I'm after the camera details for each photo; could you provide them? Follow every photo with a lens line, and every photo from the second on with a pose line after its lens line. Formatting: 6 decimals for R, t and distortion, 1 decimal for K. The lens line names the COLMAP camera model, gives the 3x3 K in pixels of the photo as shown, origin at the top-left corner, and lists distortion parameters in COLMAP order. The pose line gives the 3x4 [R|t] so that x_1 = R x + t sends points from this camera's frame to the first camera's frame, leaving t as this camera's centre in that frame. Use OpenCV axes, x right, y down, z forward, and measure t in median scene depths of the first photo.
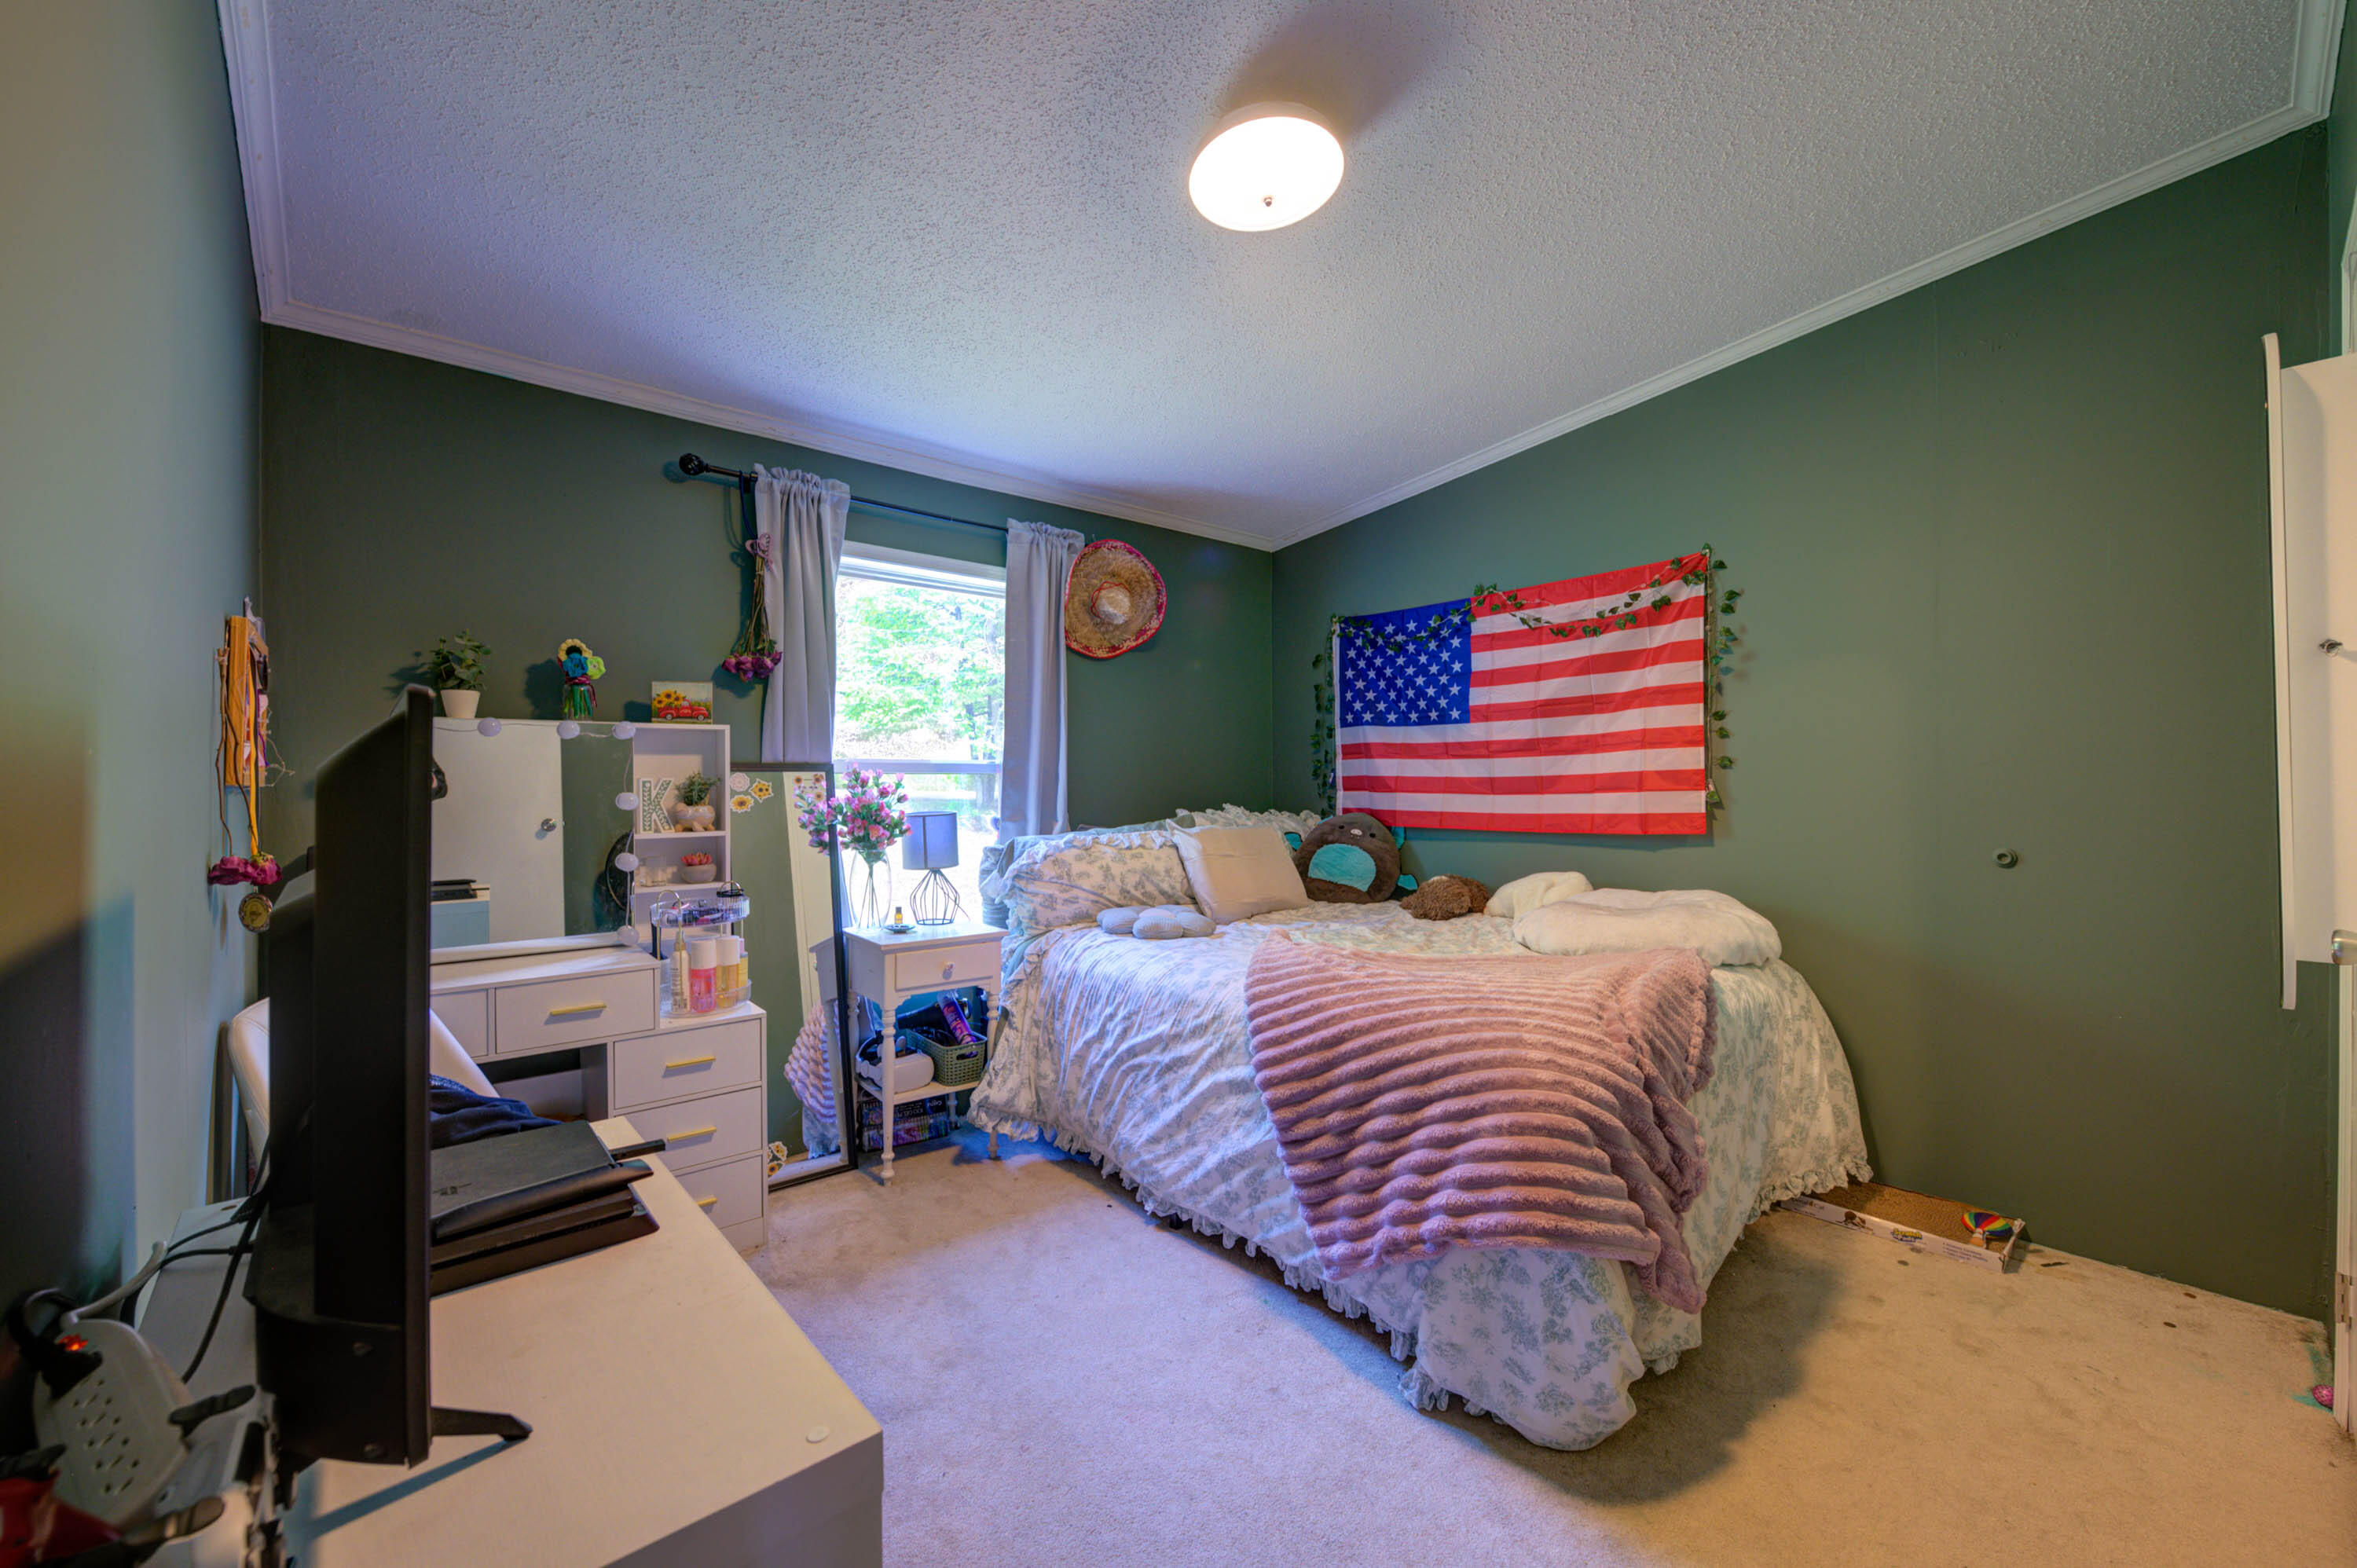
lens RADIAL K [[943.7, 0, 1183.1], [0, 943.7, 779.8], [0, 0, 1]] dist [0.001188, -0.000004]
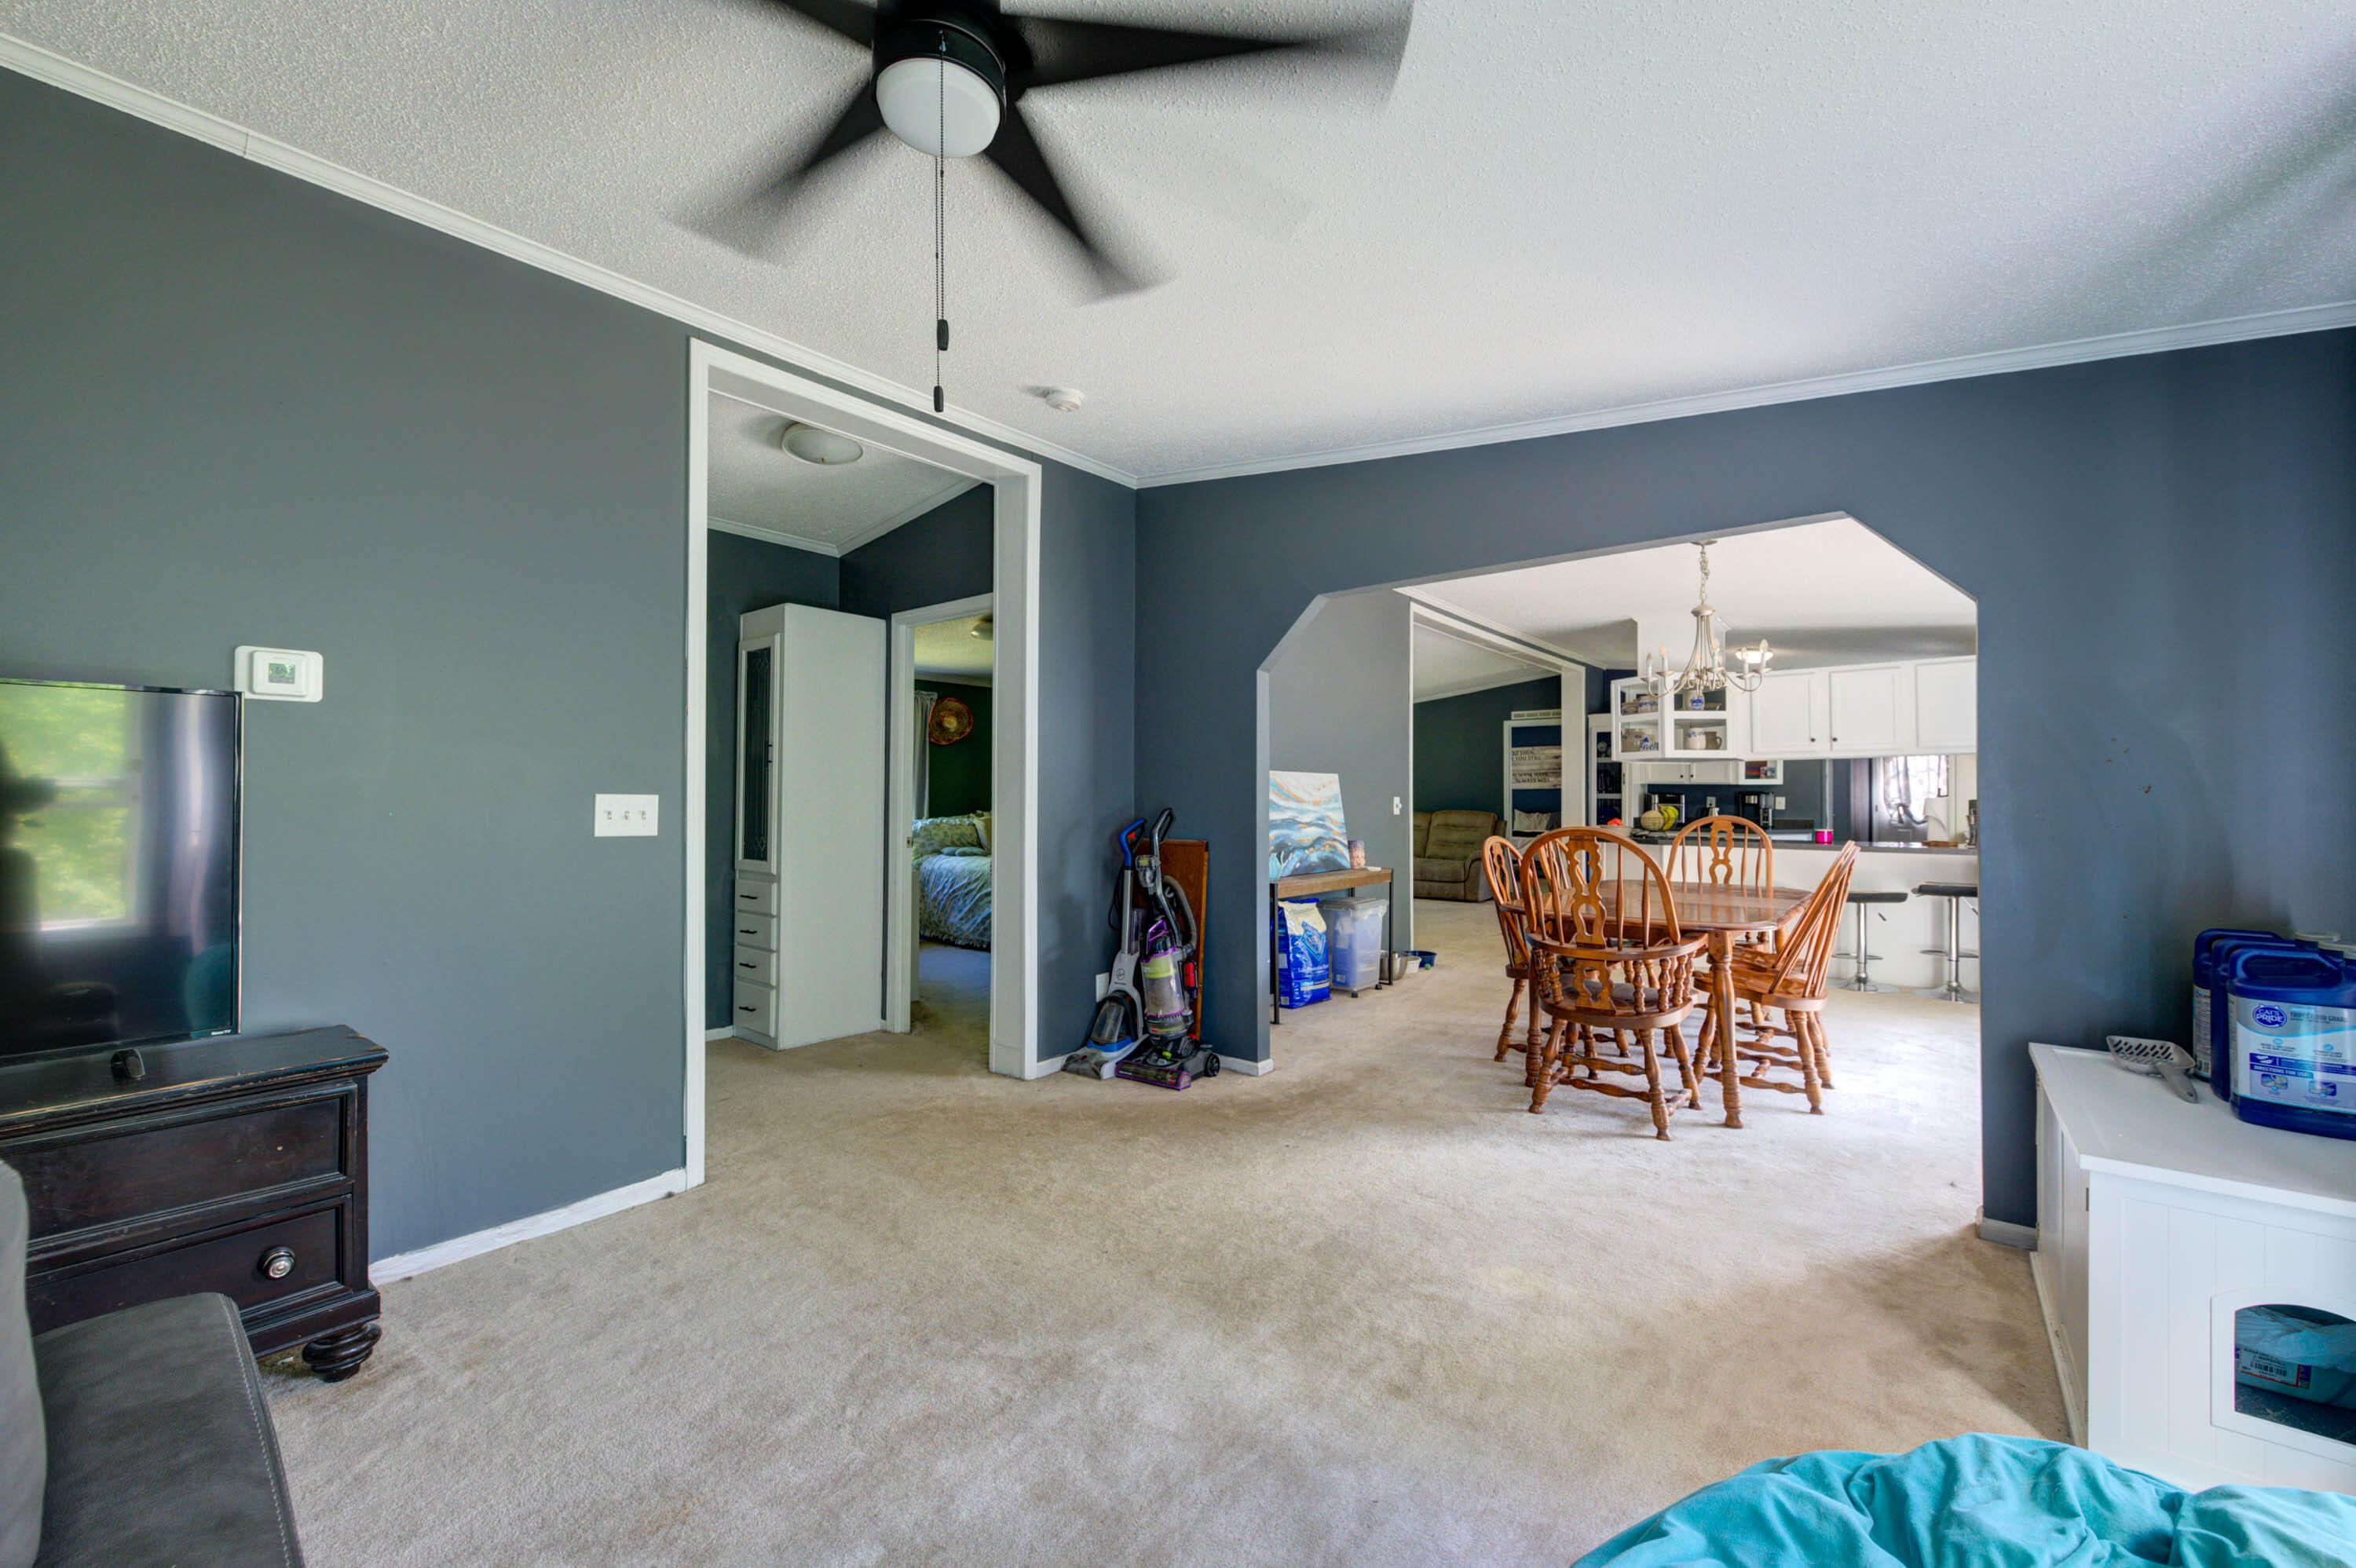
lens RADIAL K [[943.3, 0, 1178.6], [0, 943.3, 783.4], [0, 0, 1]] dist [0.001188, -0.000004]
pose [[0.986320, 0.011095, 0.164467, 0.116994], [-0.009873, 0.999917, -0.008249, -0.022964], [-0.164545, 0.006513, 0.986348, -1.587183]]
